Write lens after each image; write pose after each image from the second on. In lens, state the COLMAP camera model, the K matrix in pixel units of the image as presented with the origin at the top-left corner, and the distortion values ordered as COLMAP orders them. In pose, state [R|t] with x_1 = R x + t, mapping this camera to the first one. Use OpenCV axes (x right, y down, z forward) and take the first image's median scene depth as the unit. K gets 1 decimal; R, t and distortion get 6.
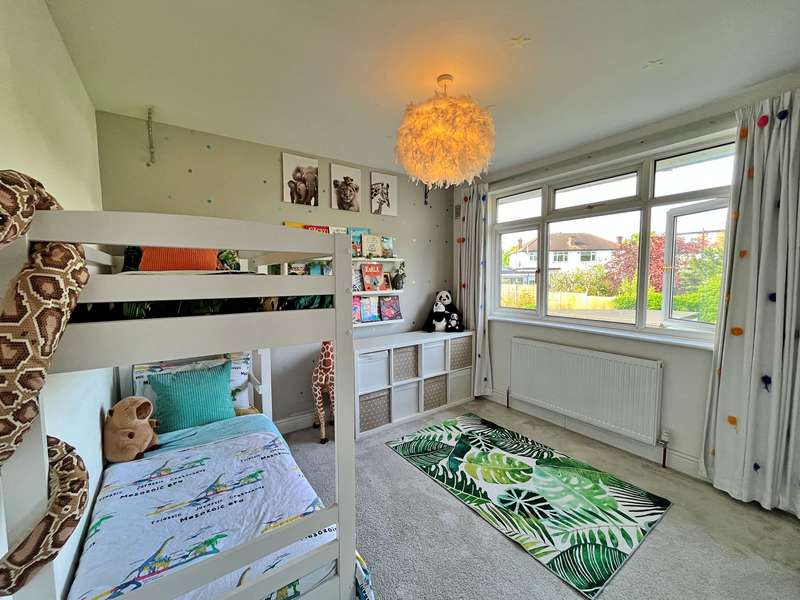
lens RADIAL K [[322.3, 0, 400.7], [0, 322.3, 298.3], [0, 0, 1]] dist [-0.001184, -0.000315]
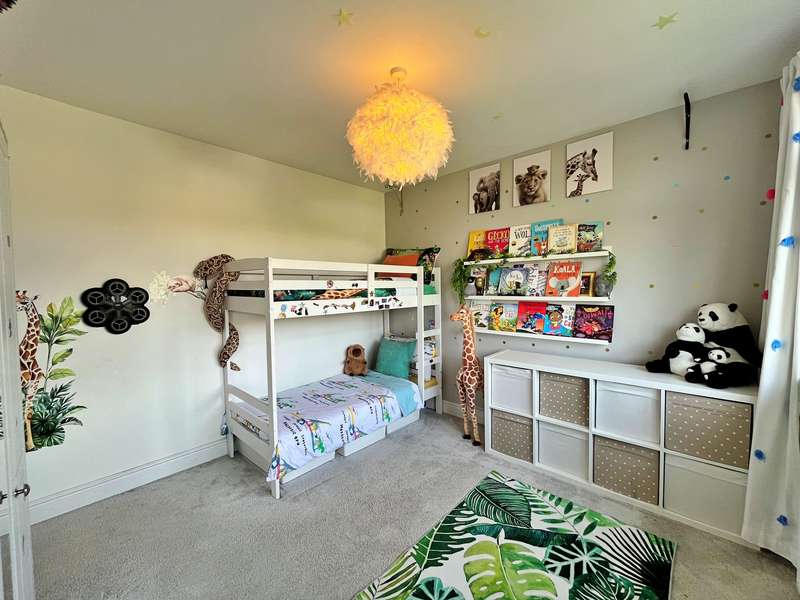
lens RADIAL K [[322.3, 0, 400.7], [0, 322.3, 298.3], [0, 0, 1]] dist [-0.001184, -0.000315]
pose [[0.218296, 0.040851, -0.975027, 0.654165], [-0.055852, 0.998009, 0.029310, -0.022670], [0.974283, 0.048059, 0.220143, 0.492732]]
